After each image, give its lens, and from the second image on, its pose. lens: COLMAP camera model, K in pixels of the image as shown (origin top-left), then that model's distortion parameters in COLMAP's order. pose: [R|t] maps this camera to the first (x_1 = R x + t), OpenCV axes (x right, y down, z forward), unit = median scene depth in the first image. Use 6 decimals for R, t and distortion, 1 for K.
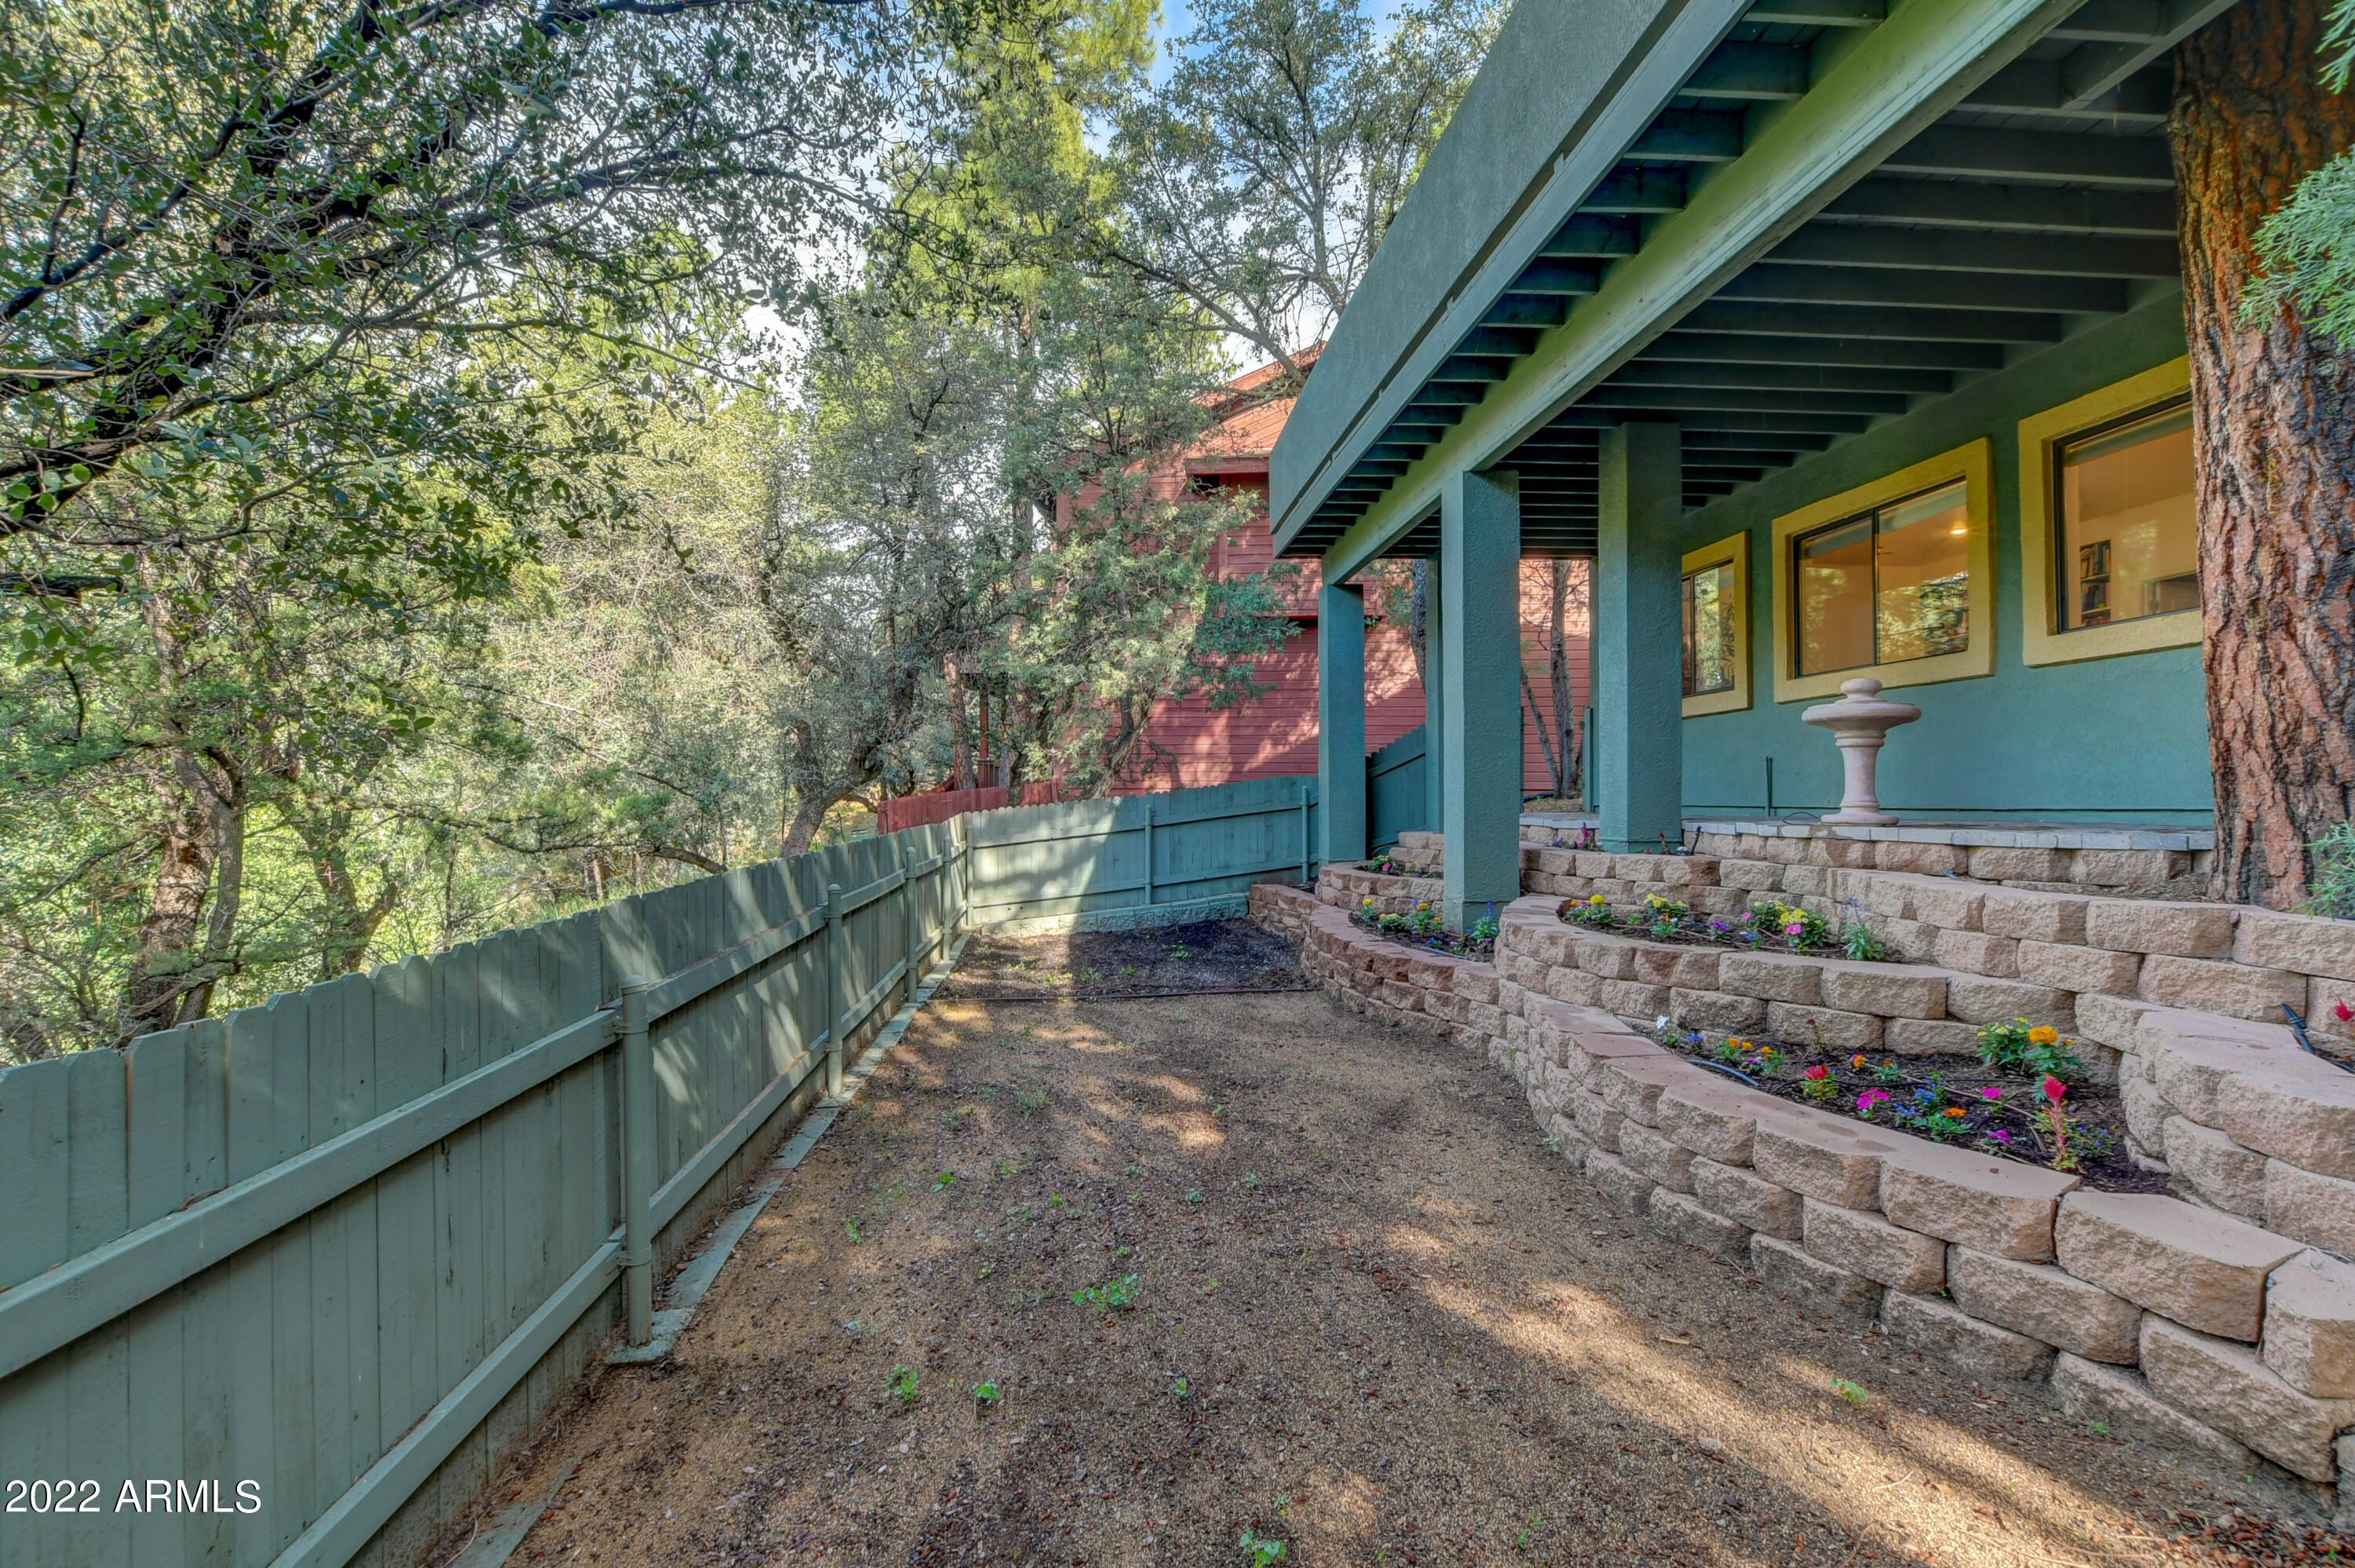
lens RADIAL K [[1075.6, 0, 1177.5], [0, 1075.6, 784.0], [0, 0, 1]] dist [-0.015759, 0.000539]
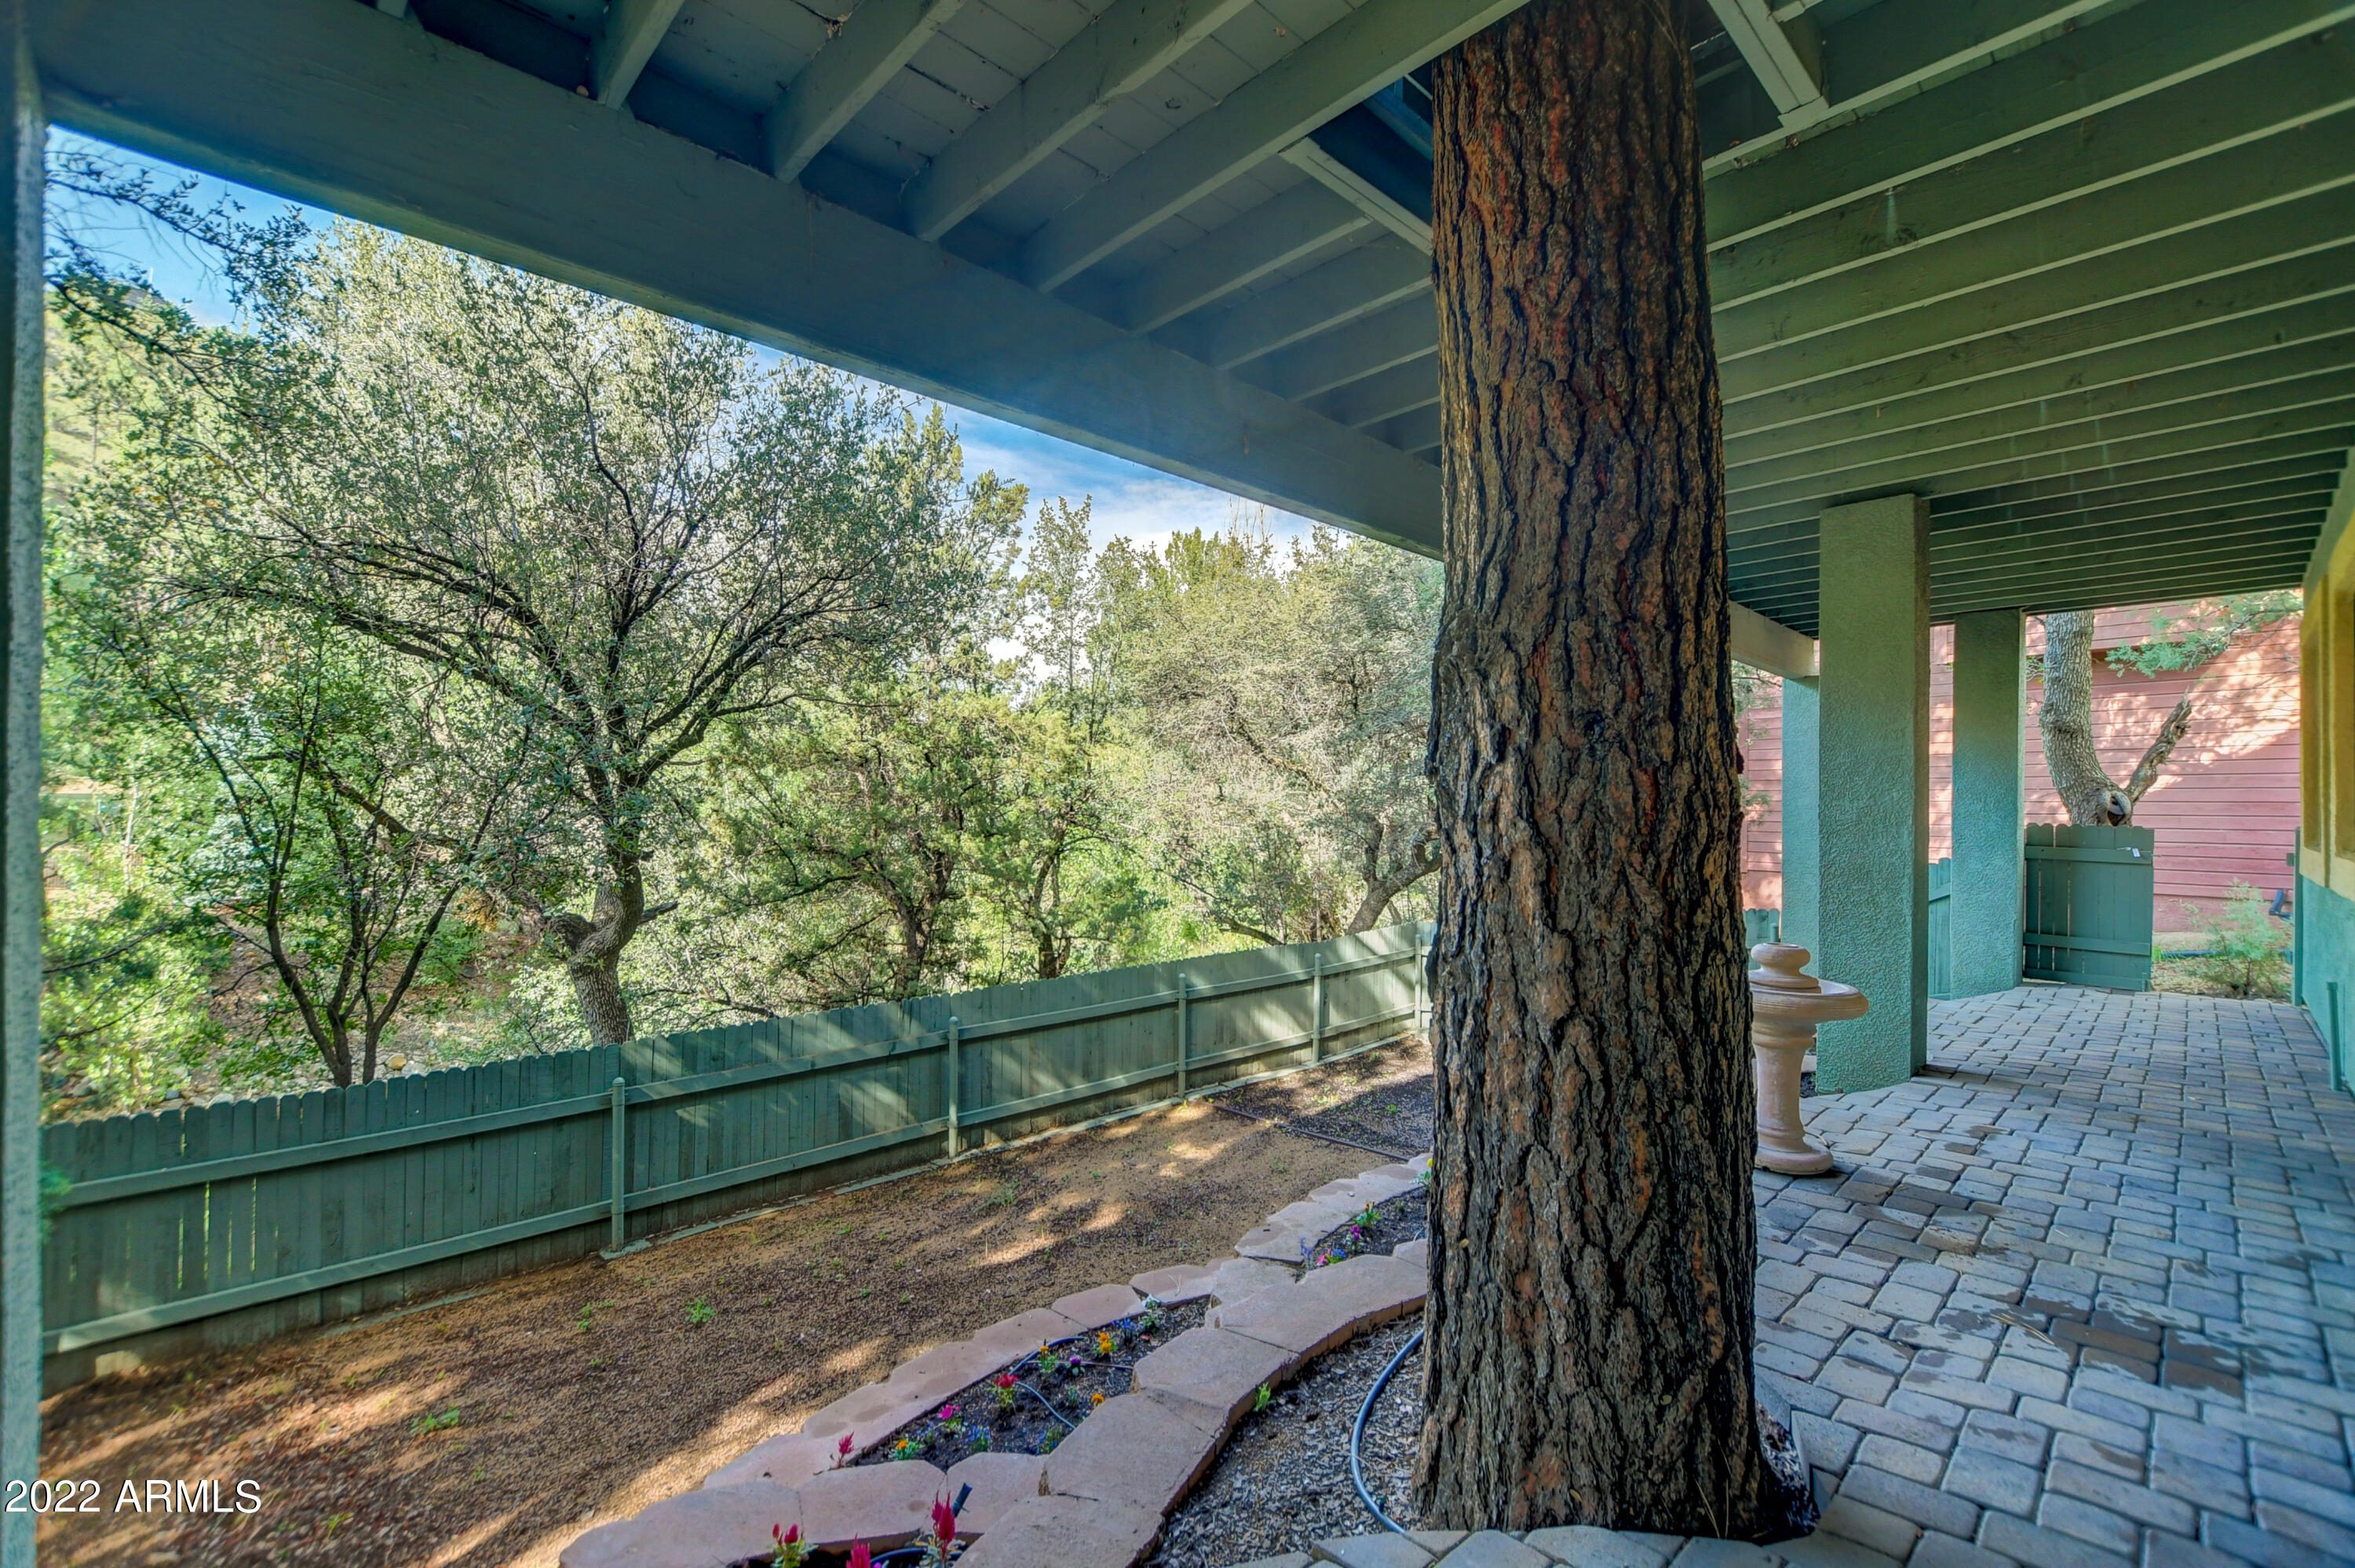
lens RADIAL K [[1075.6, 0, 1177.5], [0, 1075.6, 784.0], [0, 0, 1]] dist [-0.015759, 0.000539]
pose [[0.639237, -0.004492, -0.768997, 1.167594], [-0.000103, 0.999982, -0.005927, -0.250743], [0.769010, 0.003868, 0.639225, 0.308145]]
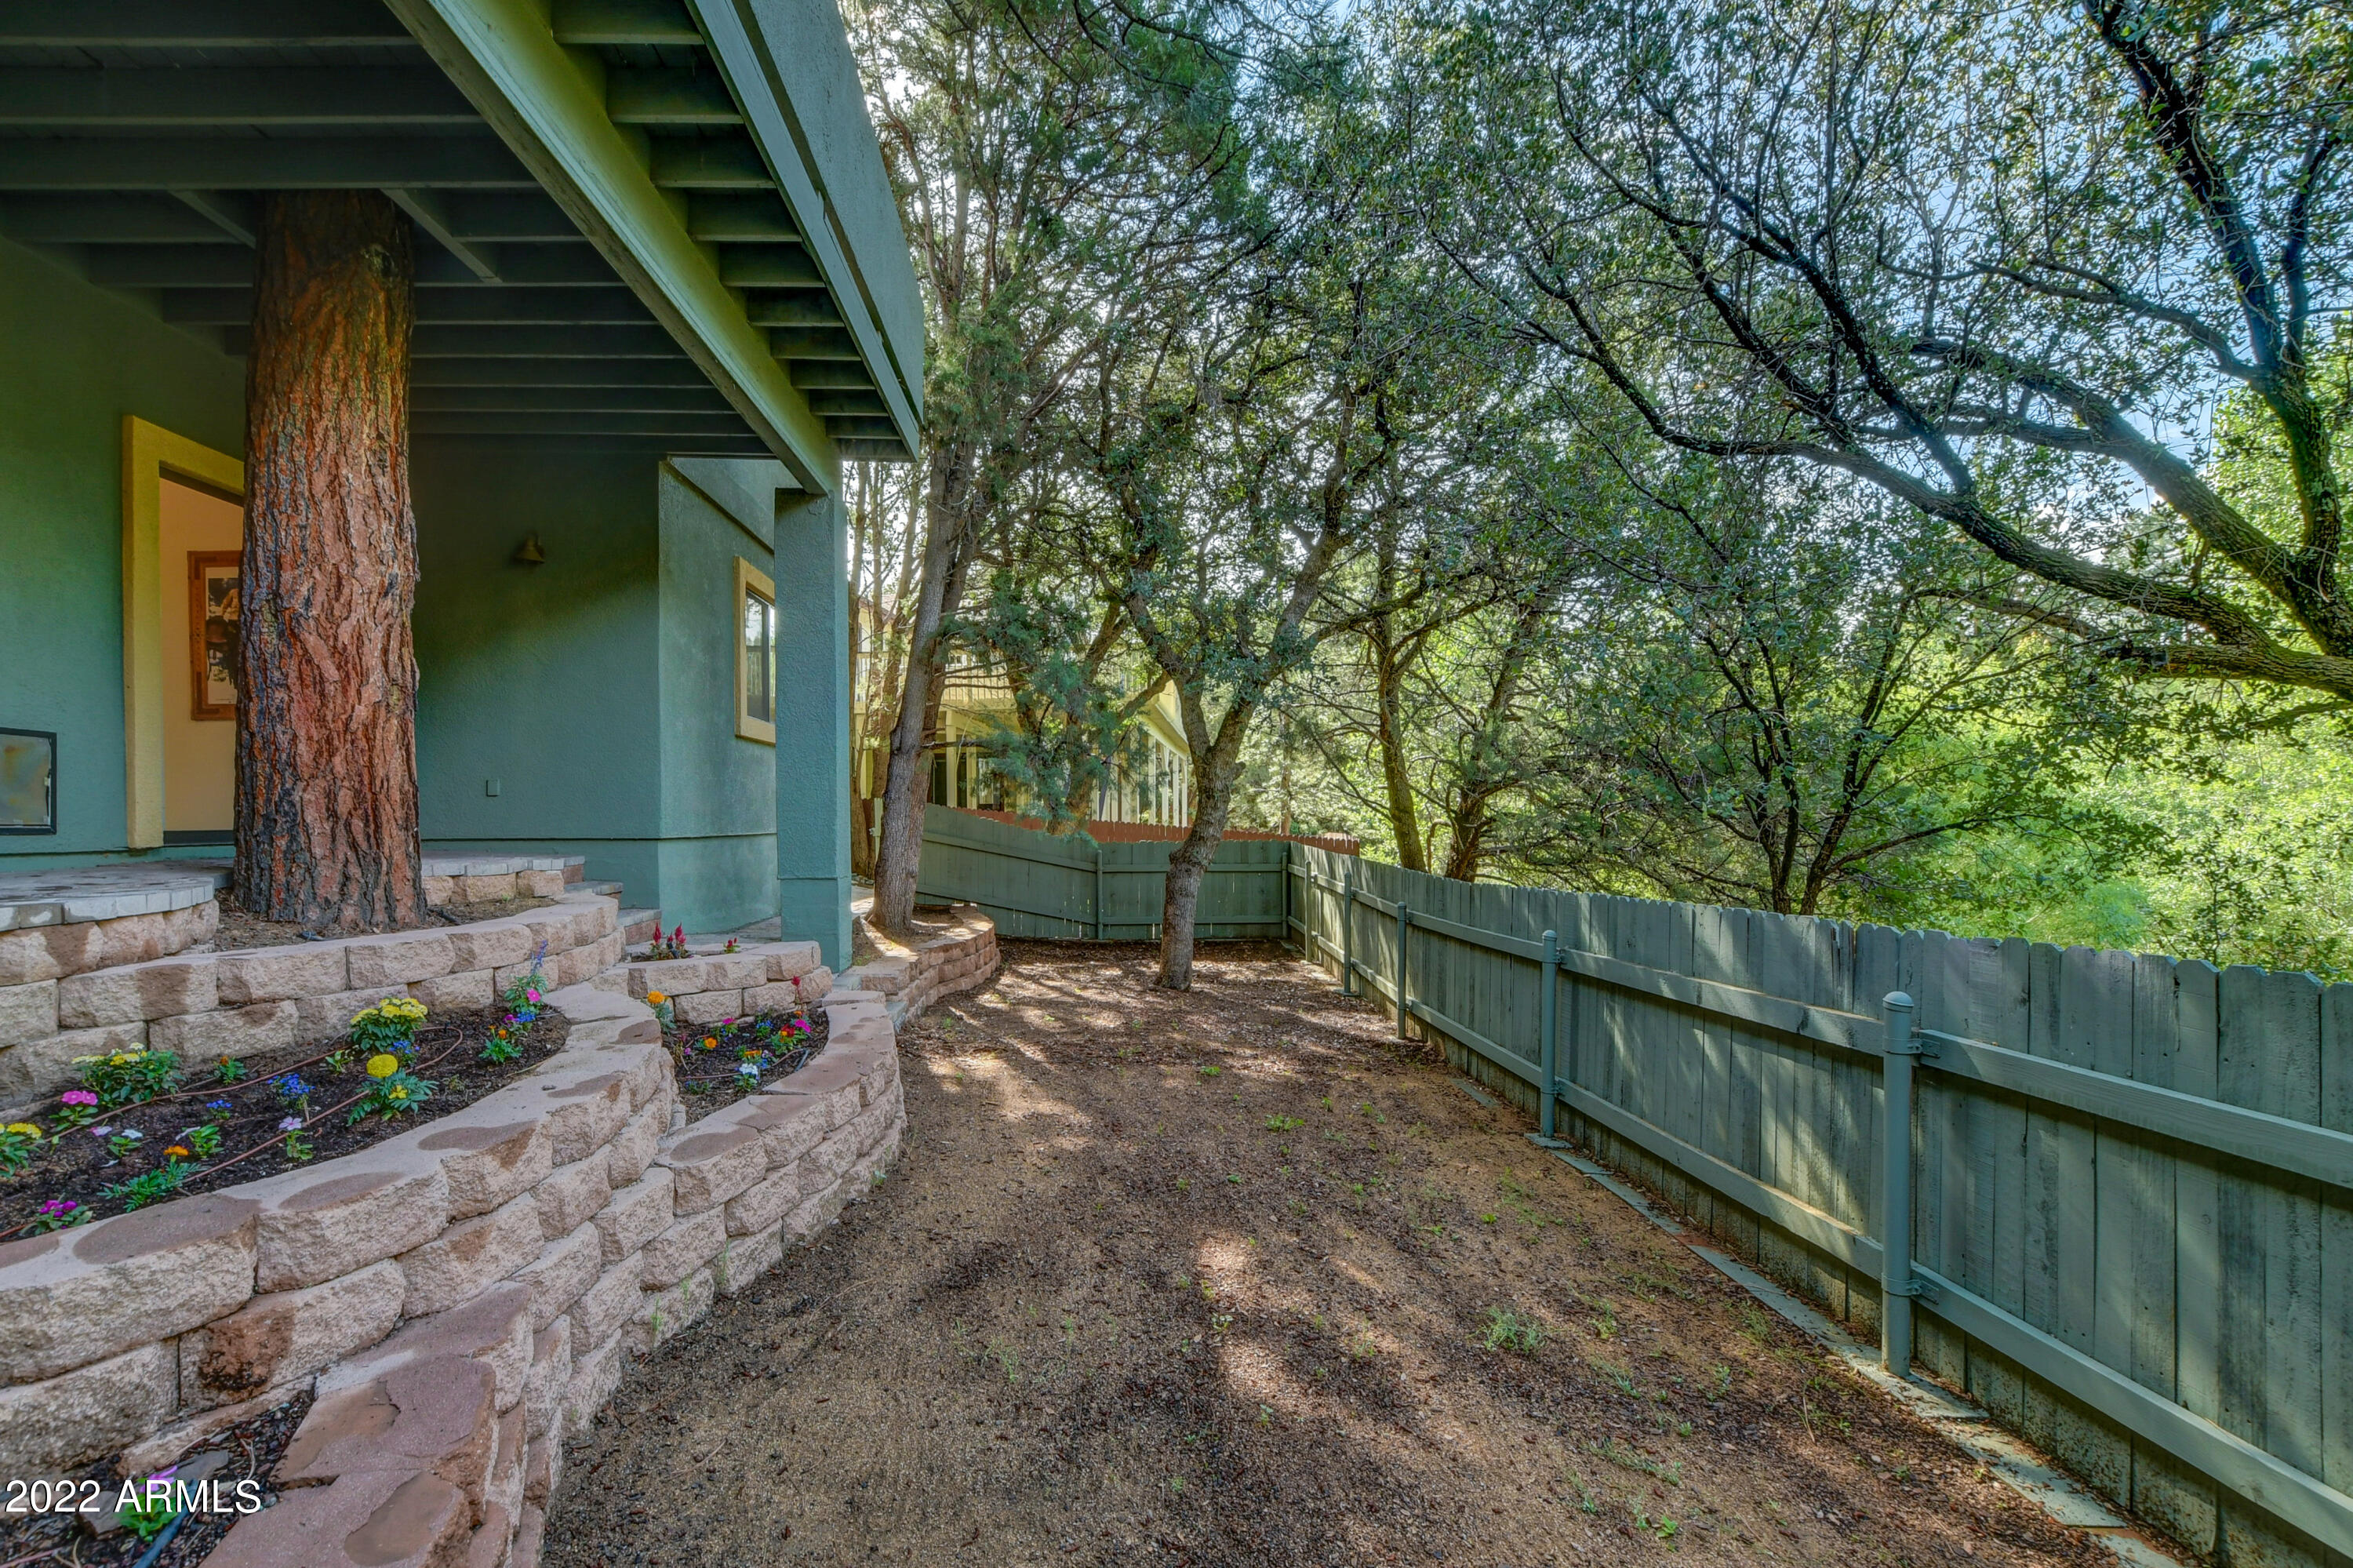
lens RADIAL K [[1054.3, 0, 1101.7], [0, 1054.3, 824.2], [0, 0, 1]] dist [-0.001209, -0.000257]
pose [[-0.995892, 0.009345, 0.090071, 0.041806], [0.008568, 0.999923, -0.009003, 0.010366], [-0.090148, -0.008194, -0.995895, 1.754647]]
